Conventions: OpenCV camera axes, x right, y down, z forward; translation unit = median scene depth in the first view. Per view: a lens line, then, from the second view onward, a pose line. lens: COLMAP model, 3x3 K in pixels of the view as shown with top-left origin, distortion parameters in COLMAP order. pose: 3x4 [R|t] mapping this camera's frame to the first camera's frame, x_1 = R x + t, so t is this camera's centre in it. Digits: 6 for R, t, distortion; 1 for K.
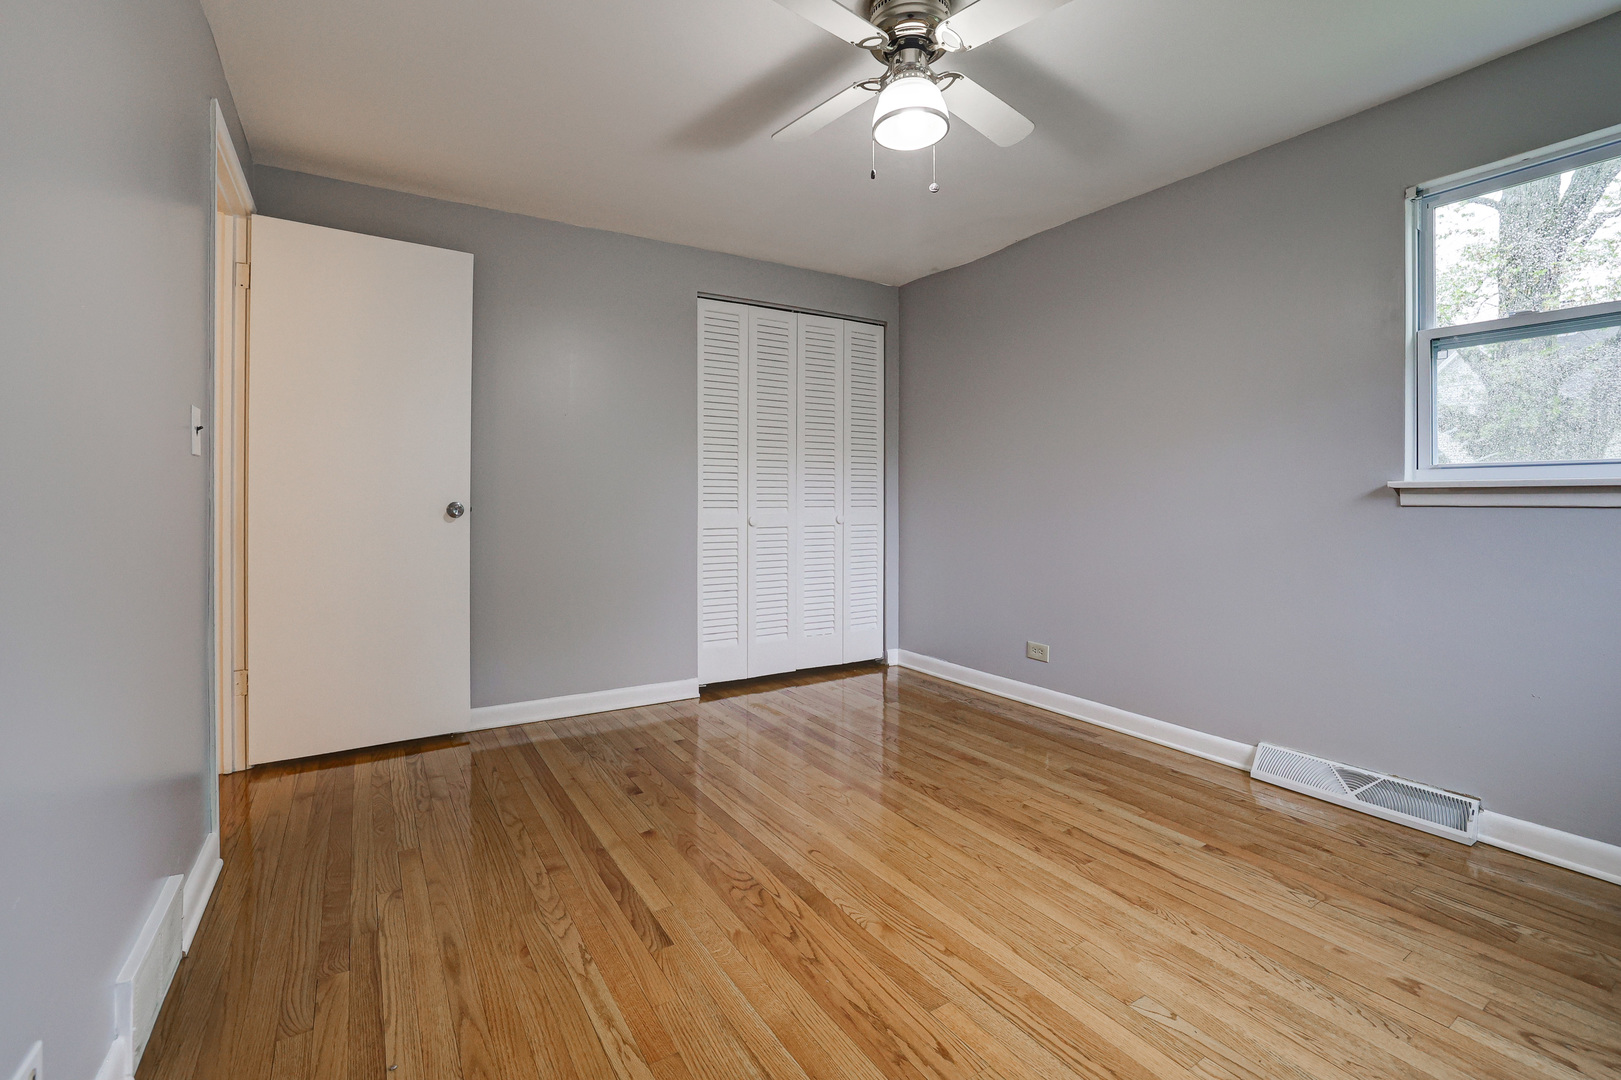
lens RADIAL K [[712.1, 0, 813.7], [0, 712.1, 503.0], [0, 0, 1]] dist [-0.032780, 0.010281]
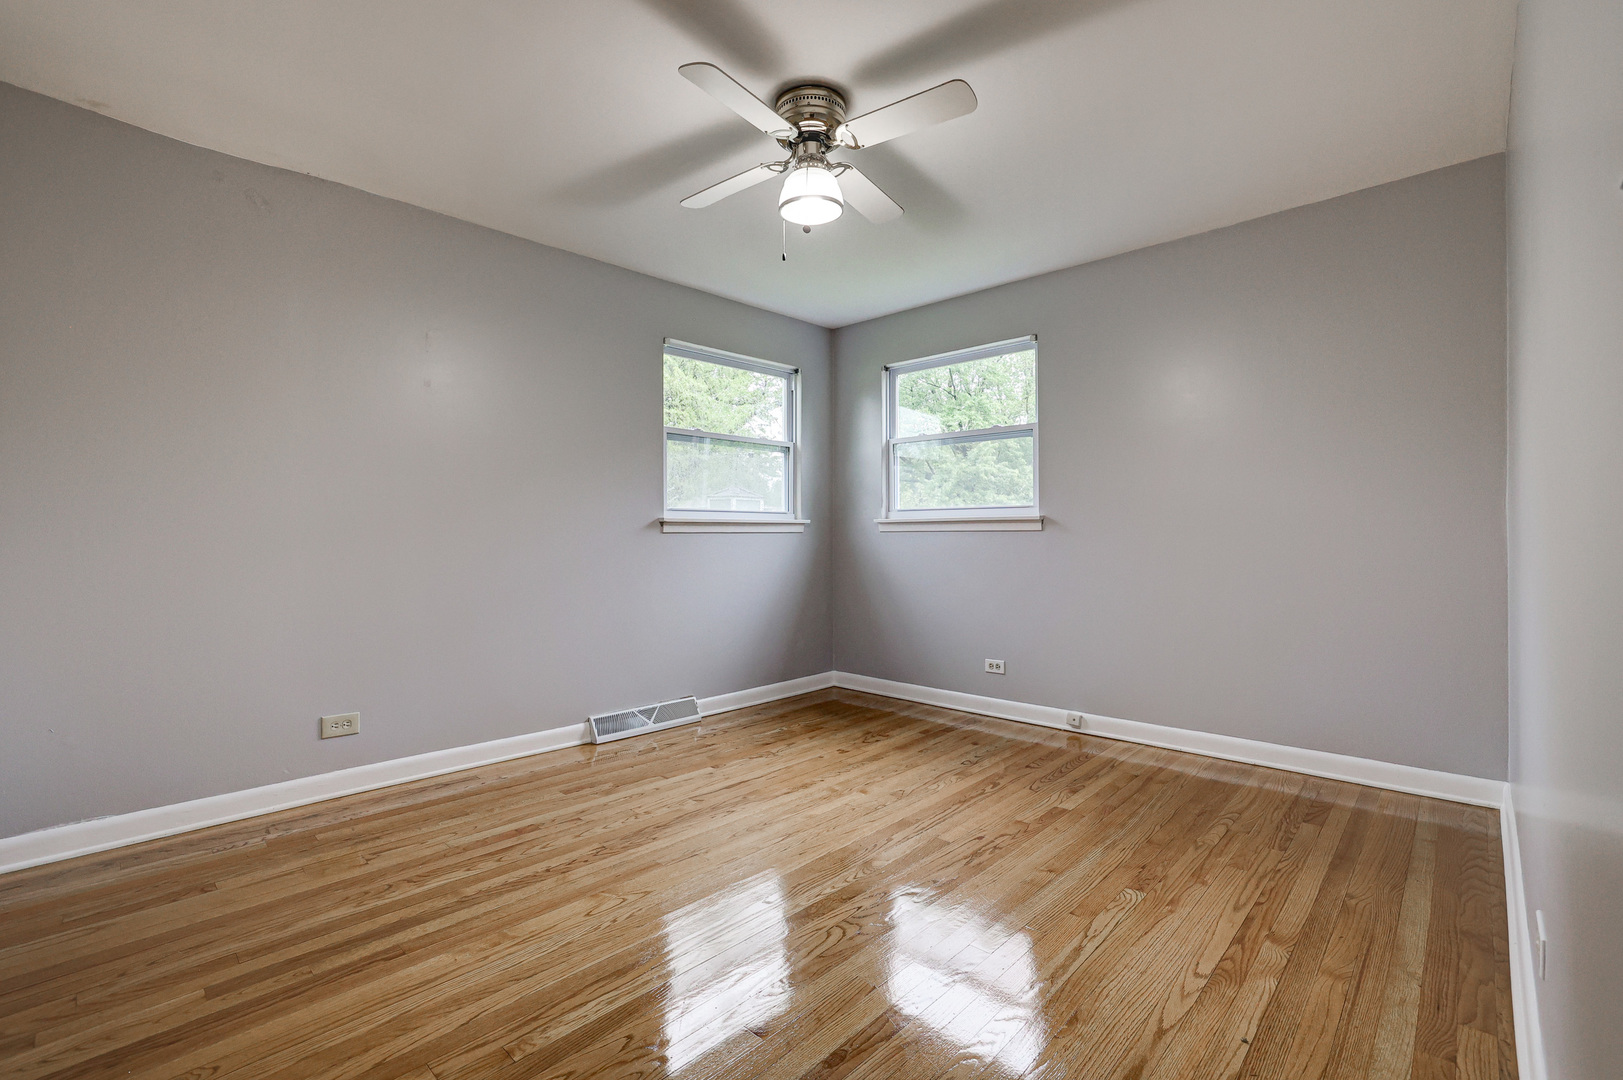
lens RADIAL K [[713.0, 0, 808.2], [0, 713.0, 536.9], [0, 0, 1]] dist [-0.032780, 0.010281]
pose [[-0.235035, 0.001463, 0.971986, -0.846827], [0.007672, 0.999971, 0.000350, 0.016713], [-0.971957, 0.007539, -0.235040, 1.077952]]
